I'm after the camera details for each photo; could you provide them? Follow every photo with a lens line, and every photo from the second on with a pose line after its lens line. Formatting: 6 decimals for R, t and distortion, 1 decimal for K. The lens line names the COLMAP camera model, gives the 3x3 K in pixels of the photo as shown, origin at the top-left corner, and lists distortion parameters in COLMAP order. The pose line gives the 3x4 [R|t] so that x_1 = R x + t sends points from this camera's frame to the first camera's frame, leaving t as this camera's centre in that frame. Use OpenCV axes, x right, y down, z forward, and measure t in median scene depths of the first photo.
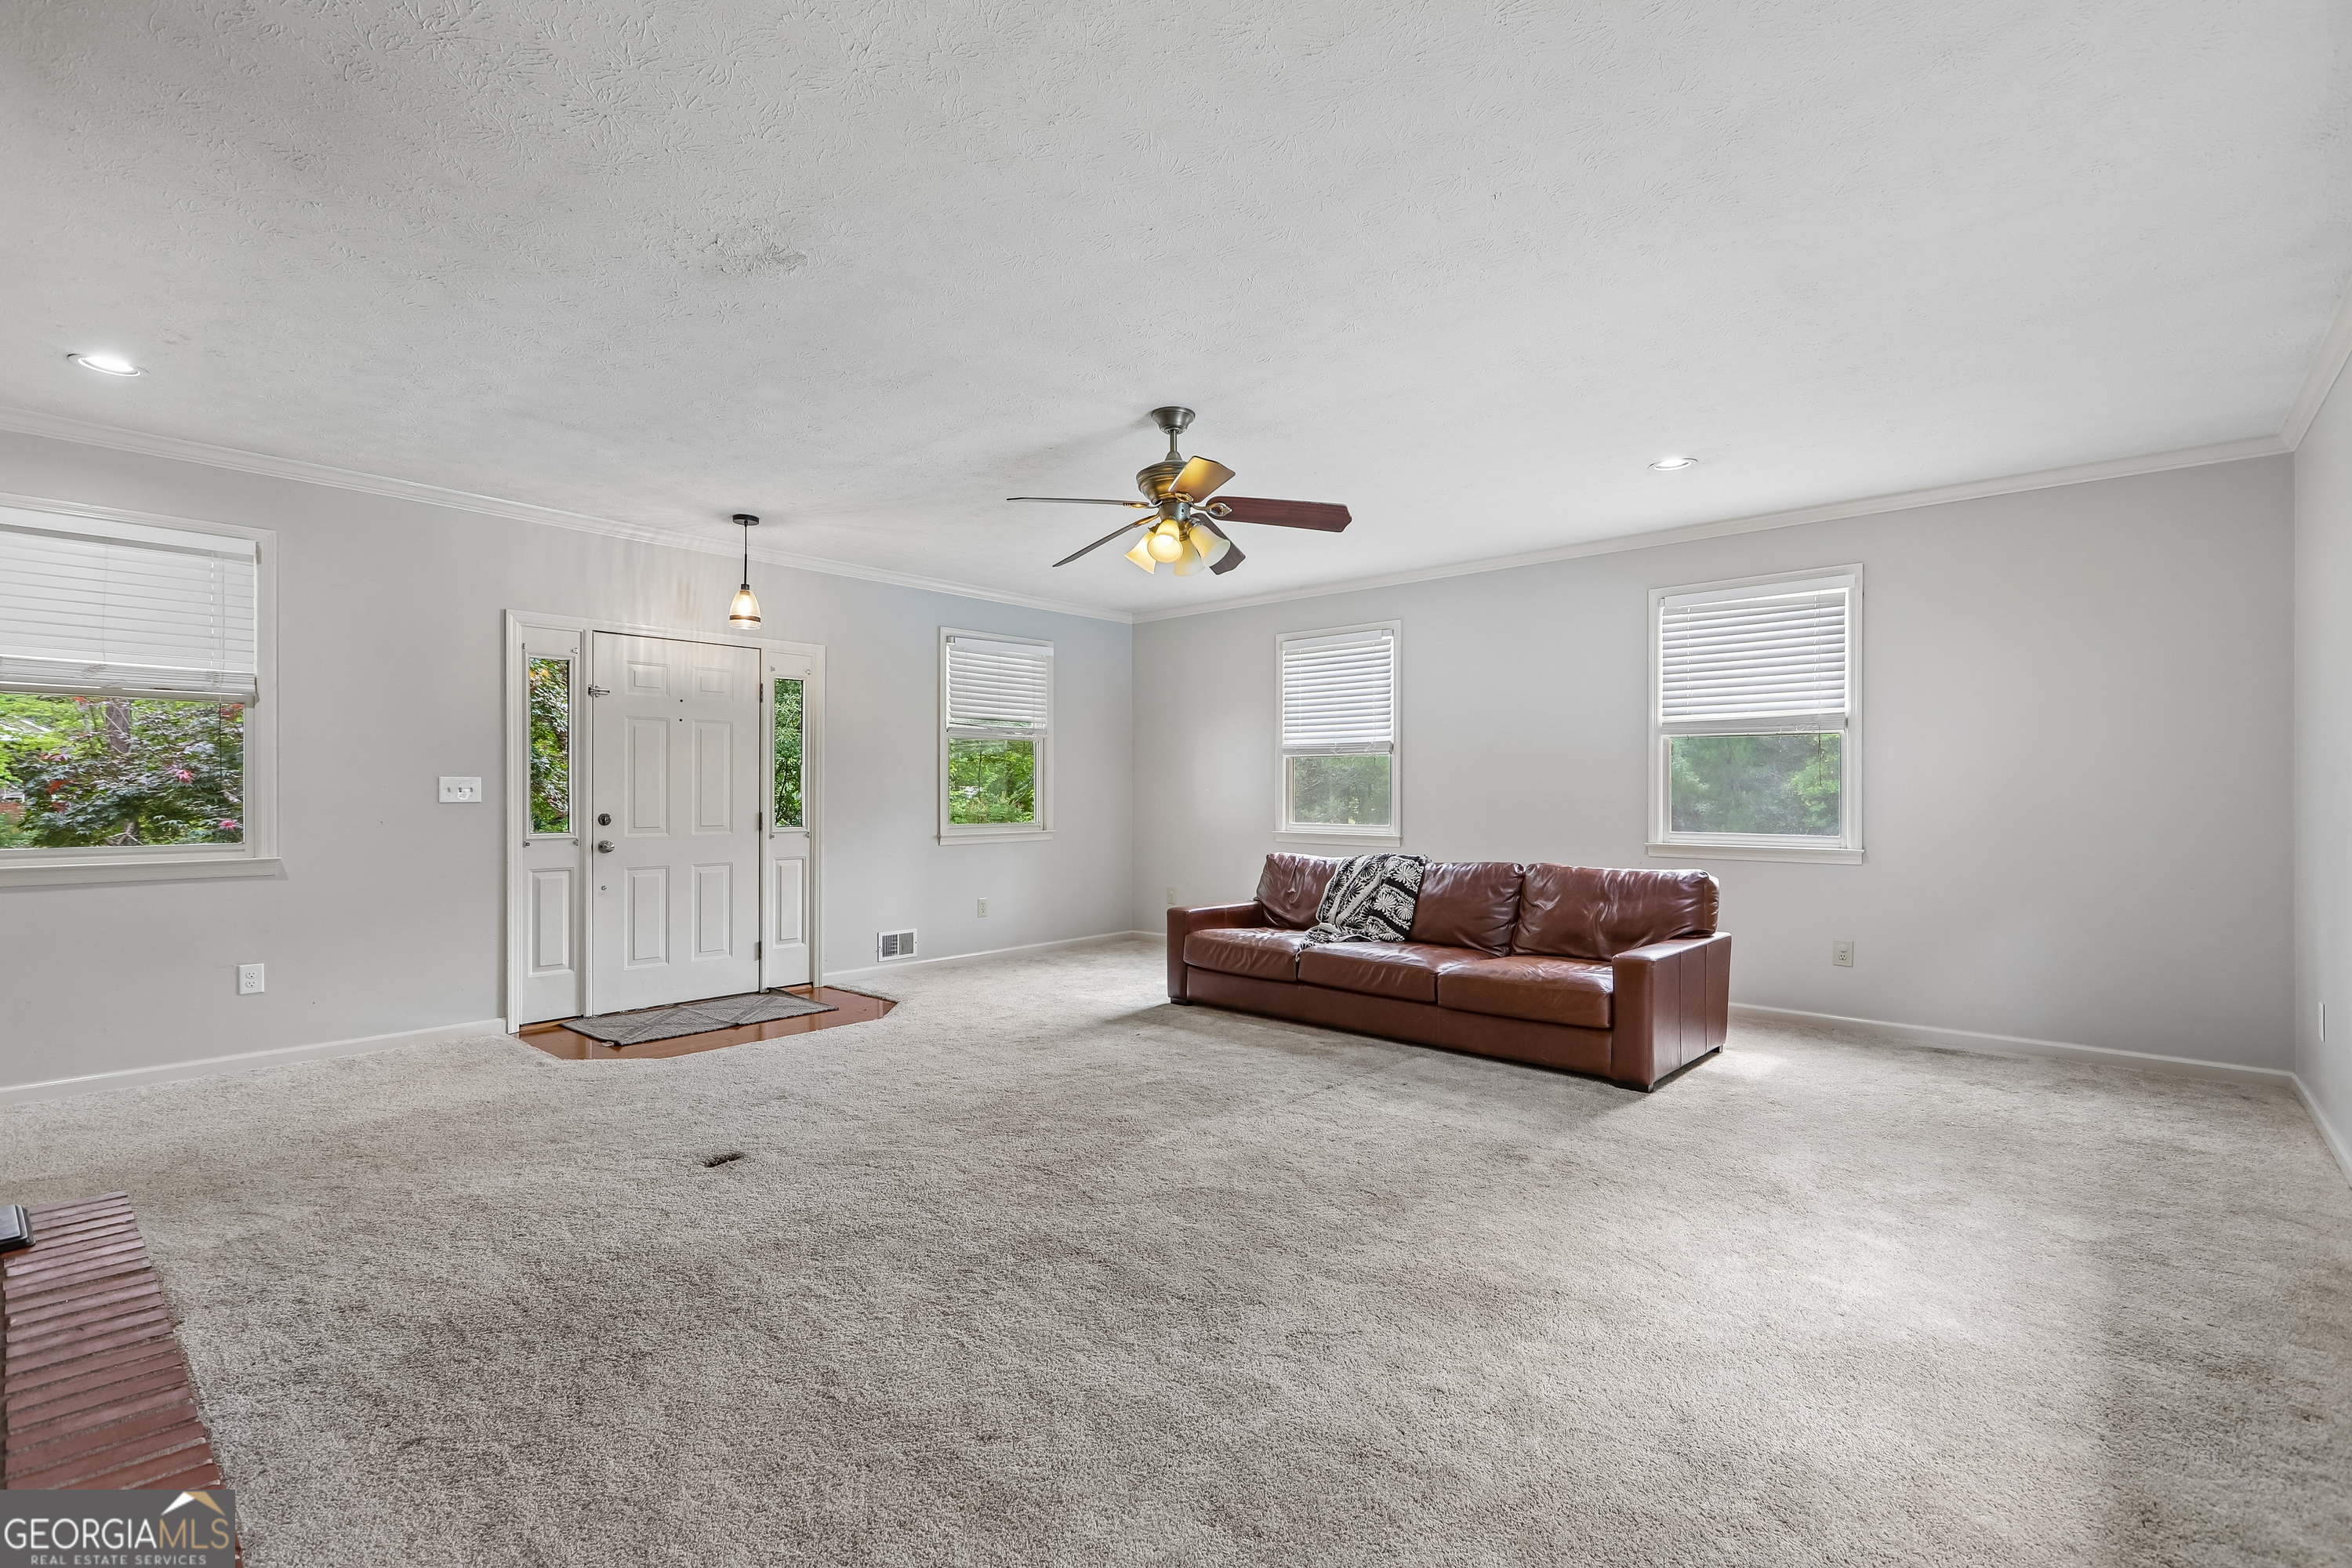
lens RADIAL K [[1051.2, 0, 1178.2], [0, 1051.2, 786.0], [0, 0, 1]] dist [-0.004955, 0.003820]
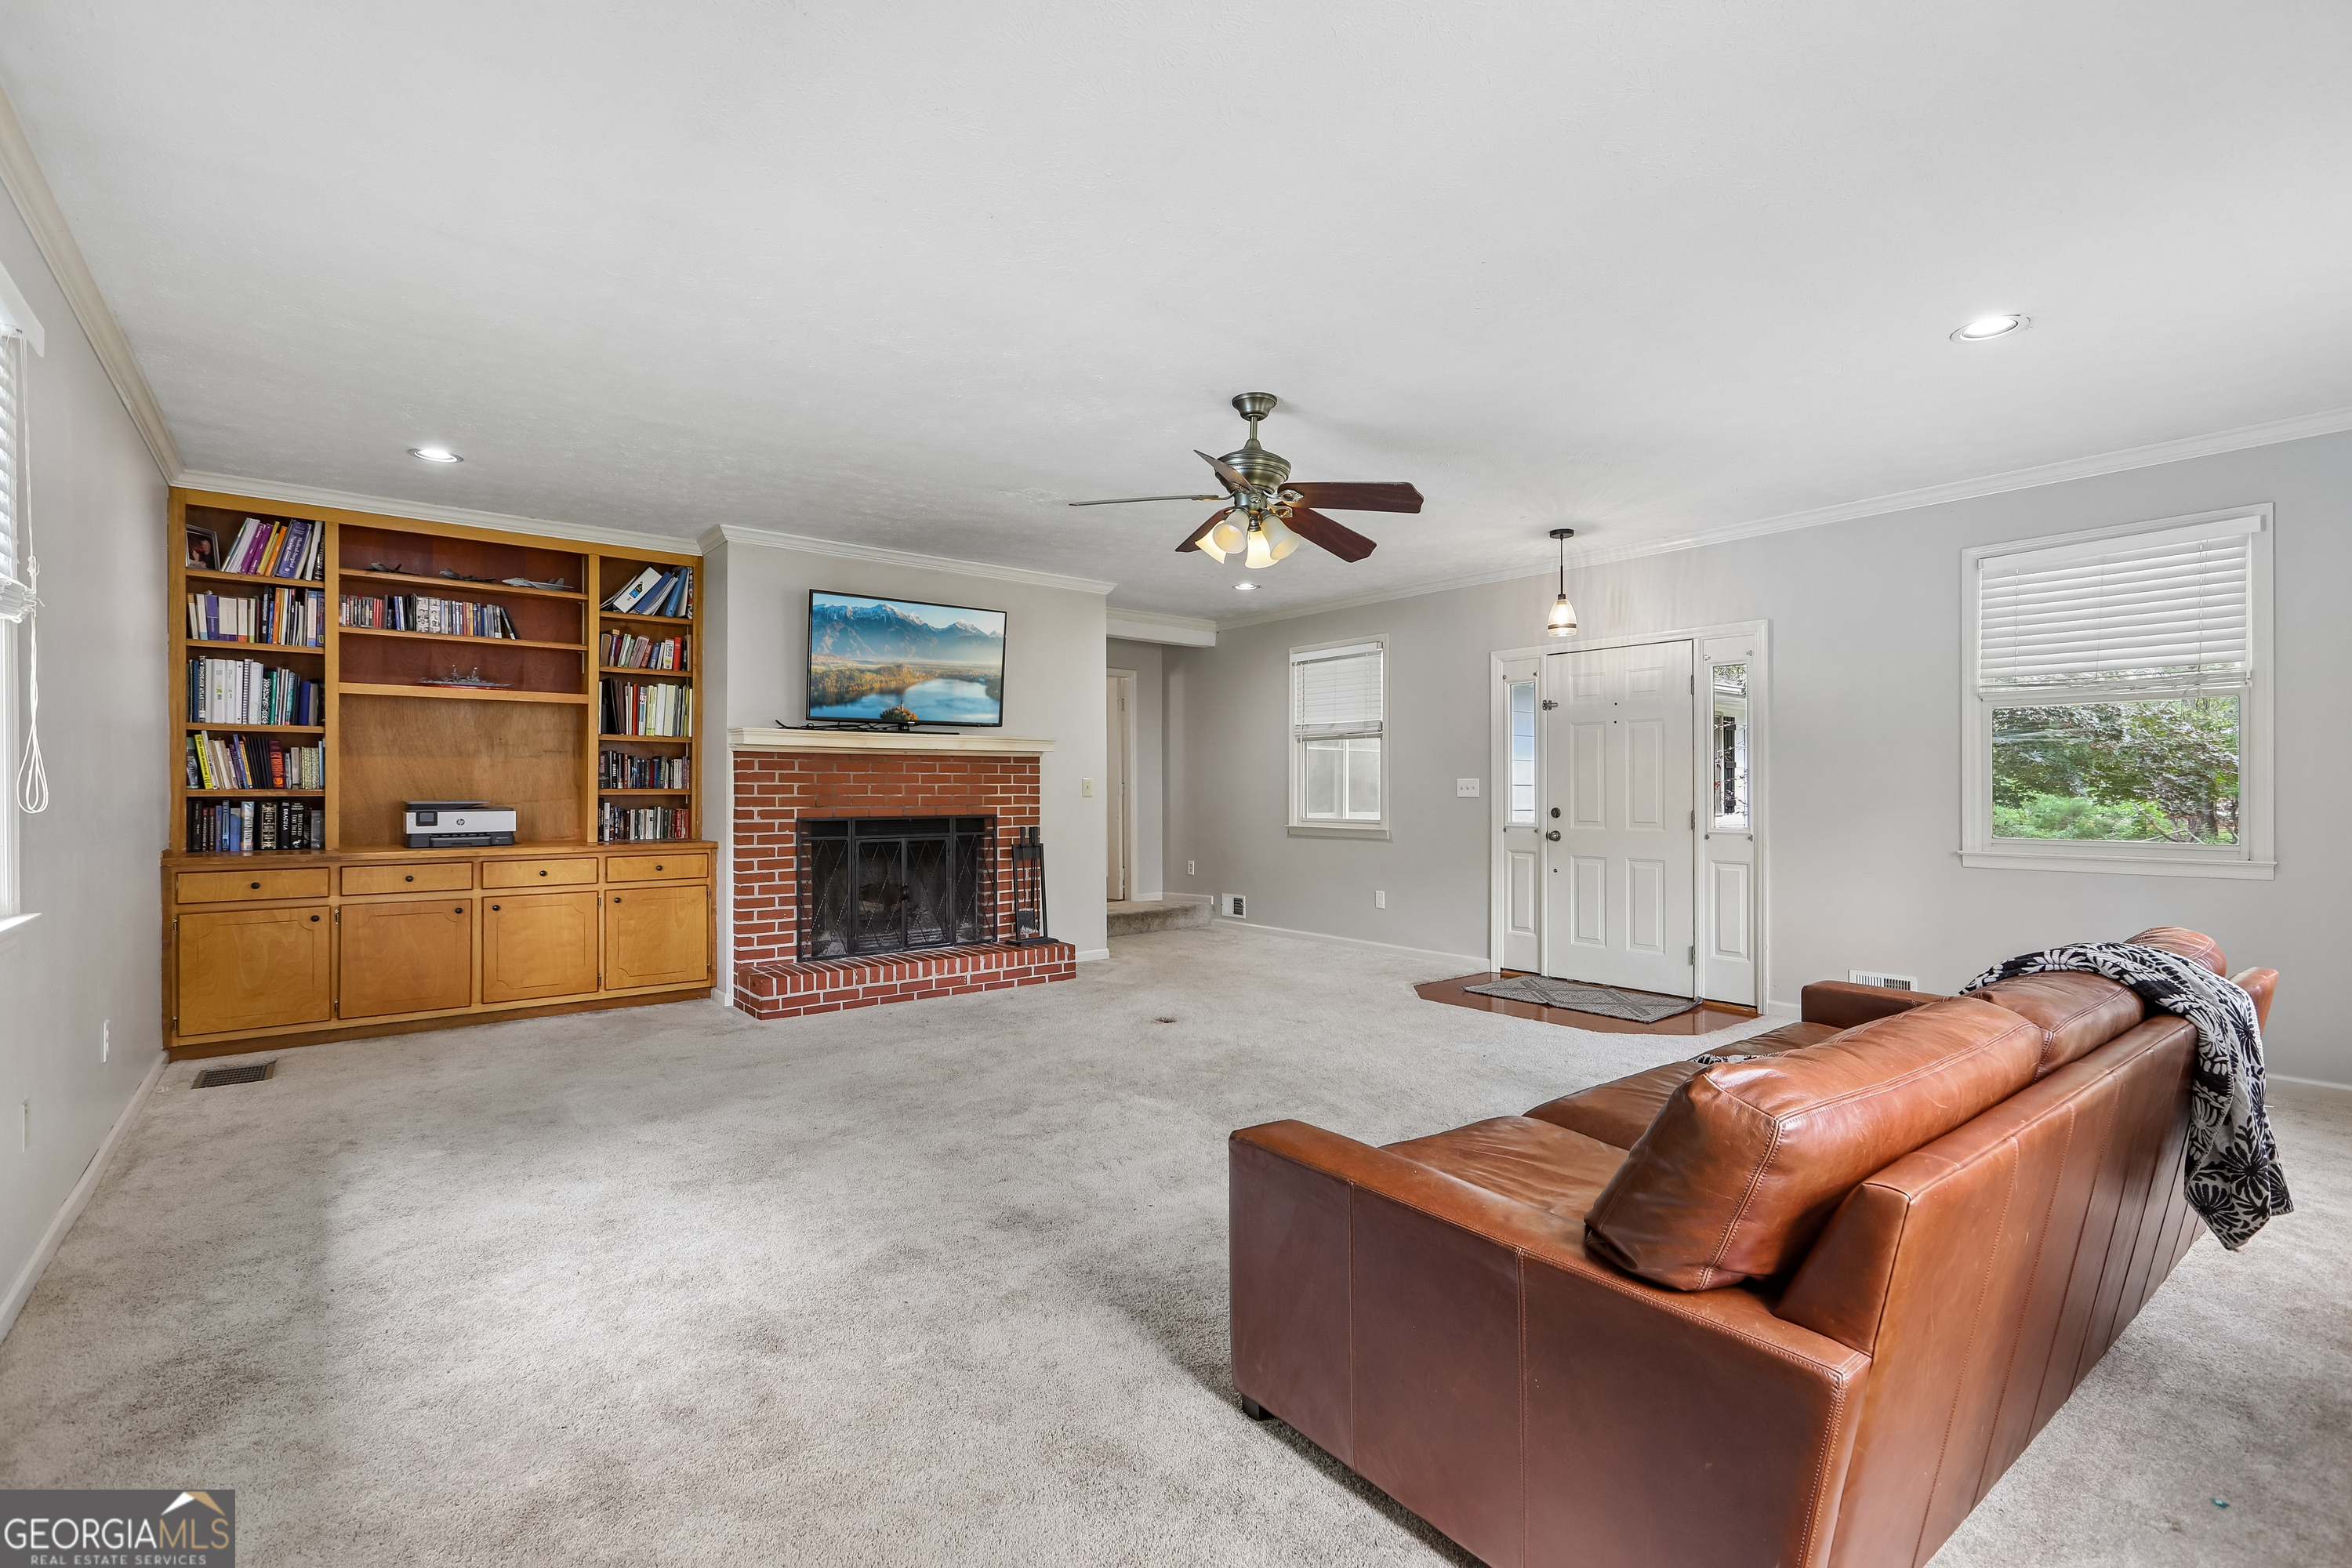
lens RADIAL K [[1051.2, 0, 1178.2], [0, 1051.2, 786.0], [0, 0, 1]] dist [-0.004955, 0.003820]
pose [[-0.160375, -0.002188, -0.987054, 0.721092], [0.005613, 0.999979, -0.003129, 0.003046], [0.987040, -0.006043, -0.160360, 0.810022]]
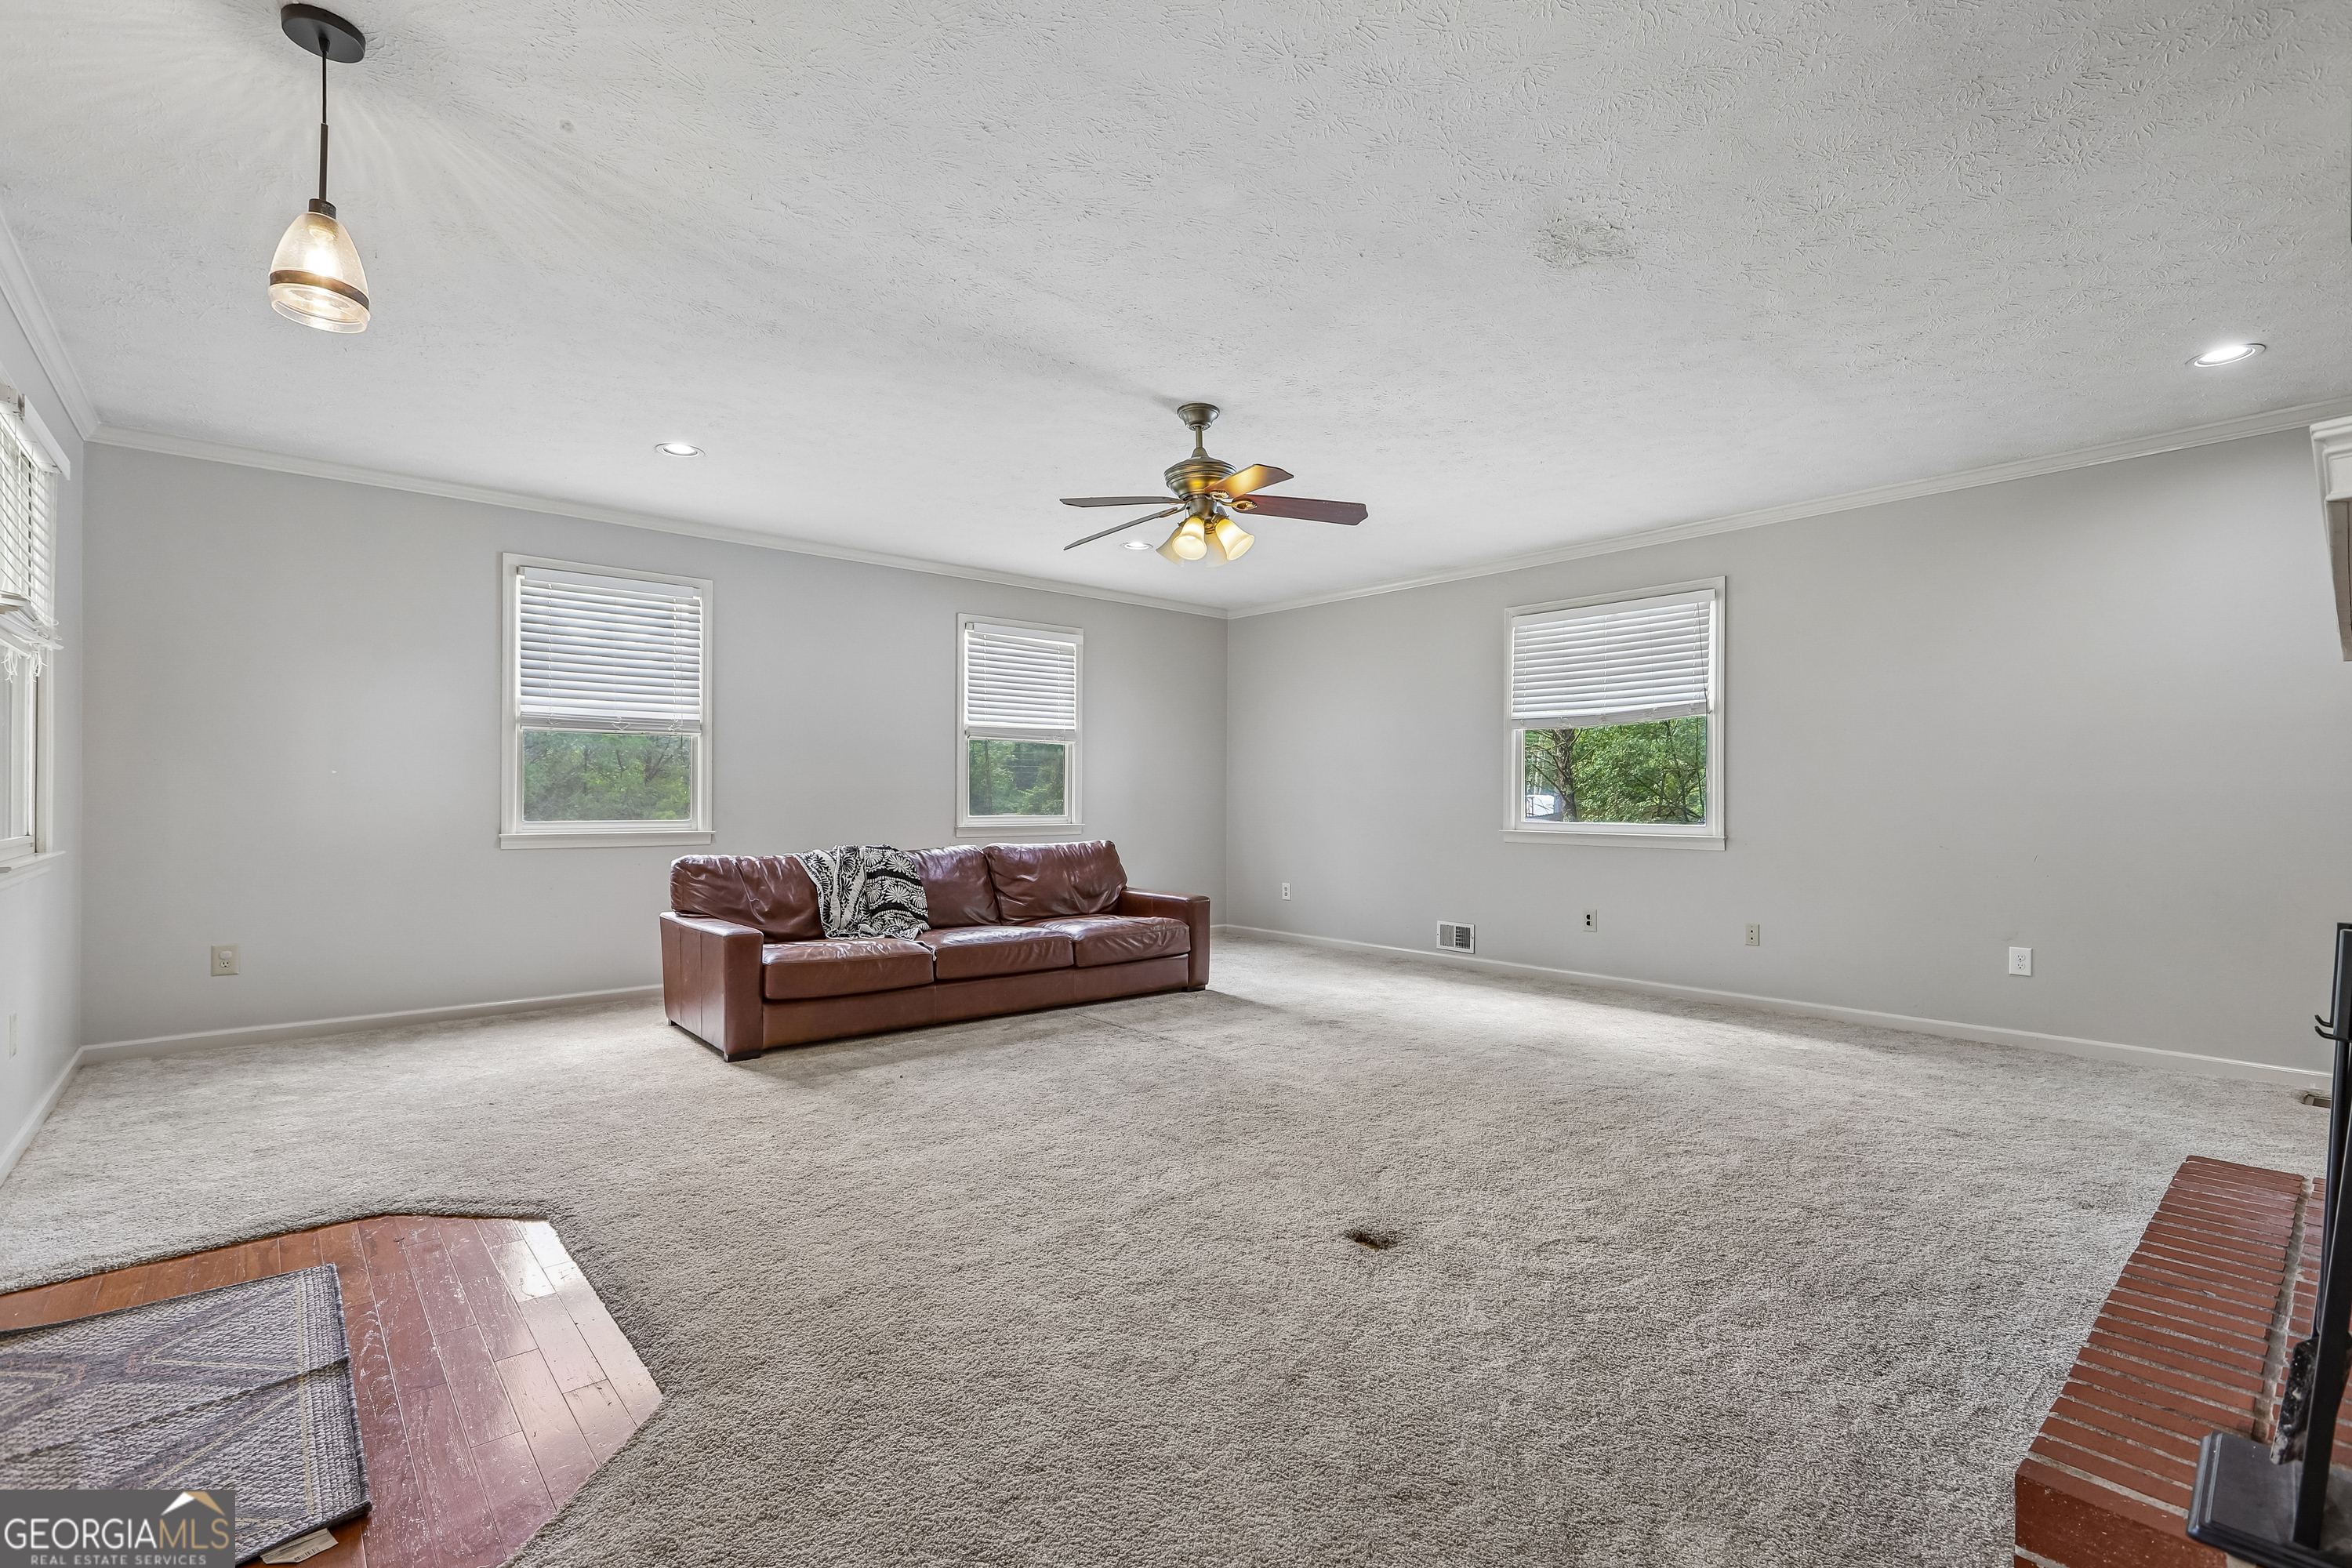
lens RADIAL K [[1051.2, 0, 1178.2], [0, 1051.2, 786.0], [0, 0, 1]] dist [-0.004955, 0.003820]
pose [[0.113091, 0.009444, 0.993540, -0.772921], [-0.009833, 0.999916, -0.008386, 0.017817], [-0.993536, -0.008821, 0.113175, 0.671878]]
